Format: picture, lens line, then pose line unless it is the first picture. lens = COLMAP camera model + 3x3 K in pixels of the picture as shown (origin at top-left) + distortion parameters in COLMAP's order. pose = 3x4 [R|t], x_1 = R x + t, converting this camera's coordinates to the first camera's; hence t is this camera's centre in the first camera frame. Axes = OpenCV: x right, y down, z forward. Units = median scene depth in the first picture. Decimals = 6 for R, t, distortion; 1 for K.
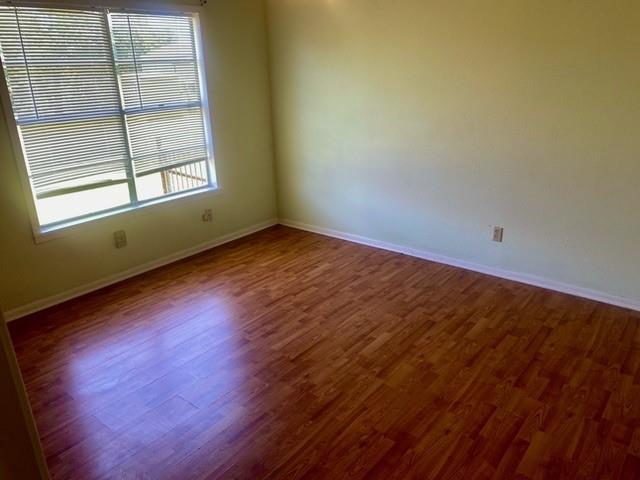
lens RADIAL K [[488.6, 0, 320.0], [0, 488.6, 240.0], [0, 0, 1]] dist [0.042236, -0.050812]
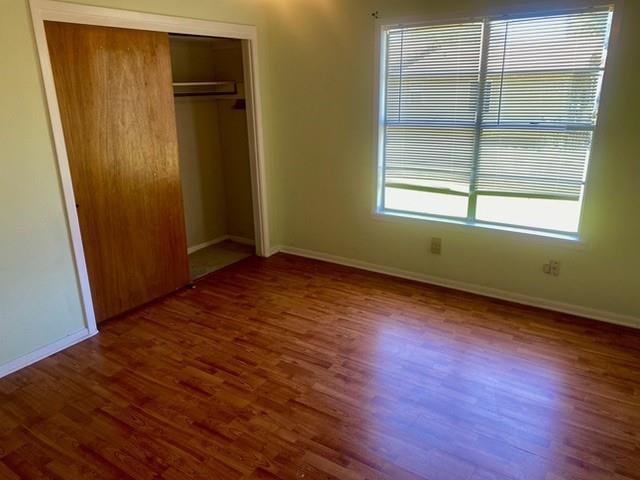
lens RADIAL K [[488.6, 0, 320.0], [0, 488.6, 240.0], [0, 0, 1]] dist [0.042236, -0.050812]
pose [[0.090089, 0.335793, -0.937618, 0.528218], [-0.316007, 0.902436, 0.292830, -0.235257], [0.944470, 0.269913, 0.187412, 0.574882]]
